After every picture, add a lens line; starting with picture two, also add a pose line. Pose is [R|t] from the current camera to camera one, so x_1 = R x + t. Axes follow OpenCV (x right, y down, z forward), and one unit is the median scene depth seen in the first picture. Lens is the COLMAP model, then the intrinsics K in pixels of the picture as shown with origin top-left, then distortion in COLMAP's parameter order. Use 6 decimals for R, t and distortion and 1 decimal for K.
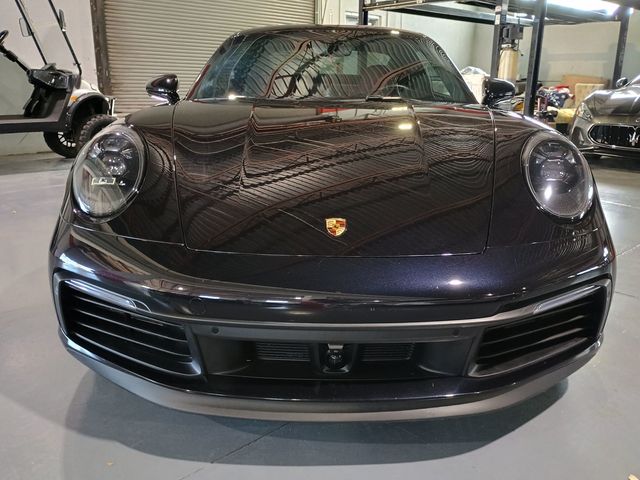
lens RADIAL K [[538.6, 0, 333.5], [0, 538.6, 243.6], [0, 0, 1]] dist [0.074786, -0.083763]
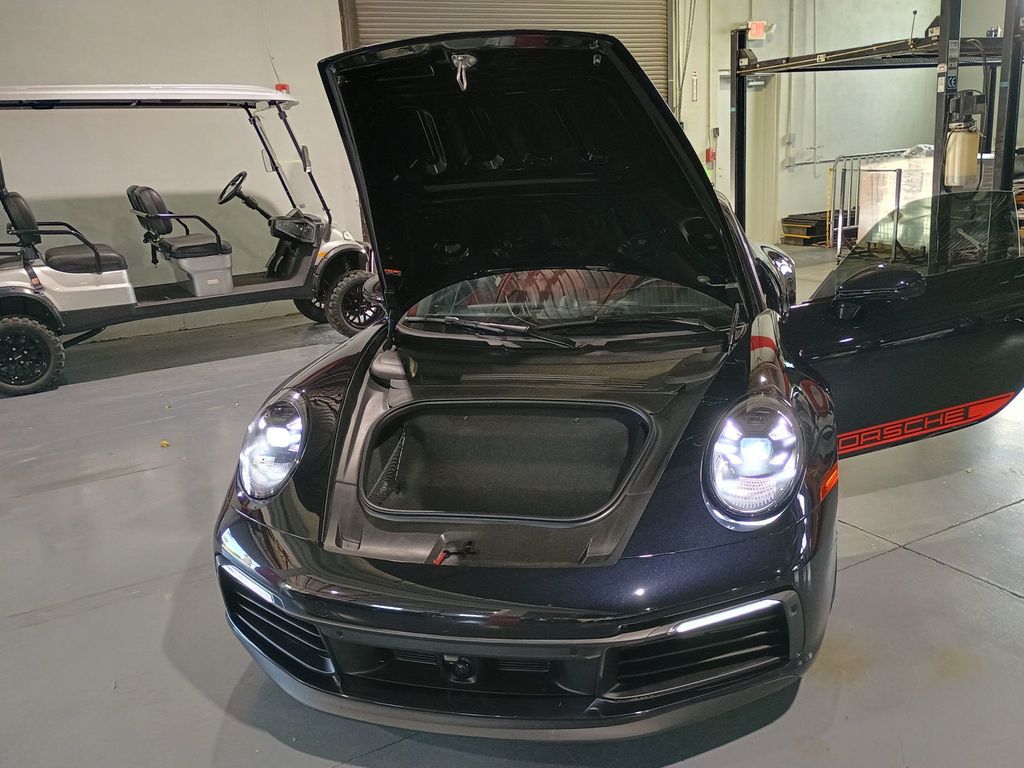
lens RADIAL K [[862.8, 0, 539.4], [0, 862.8, 383.2], [0, 0, 1]] dist [0.080938, -0.006849]
pose [[0.968721, -0.002374, -0.248140, 0.128162], [-0.000752, 0.999922, -0.012499, -0.066950], [0.248150, 0.012294, 0.968644, -0.114647]]
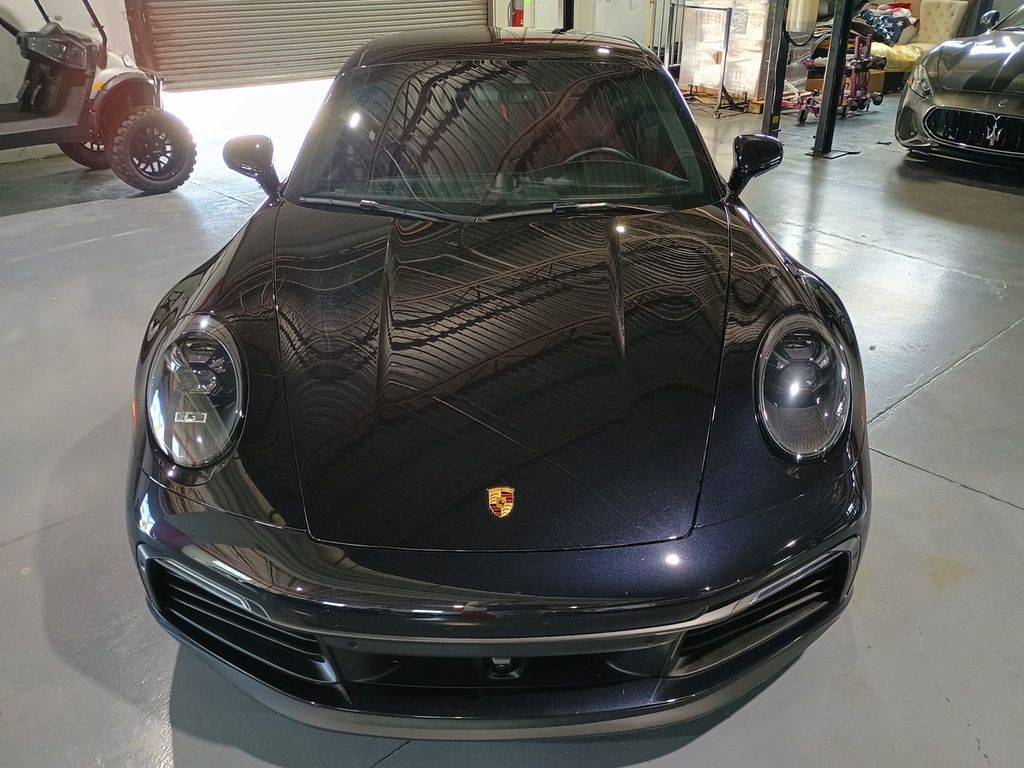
lens RADIAL K [[861.8, 0, 533.6], [0, 861.8, 389.7], [0, 0, 1]] dist [0.074786, -0.083763]
pose [[0.999926, -0.011206, 0.004710, 0.011835], [0.010129, 0.982347, 0.186794, -0.105093], [-0.006720, -0.186733, 0.982388, -0.047291]]
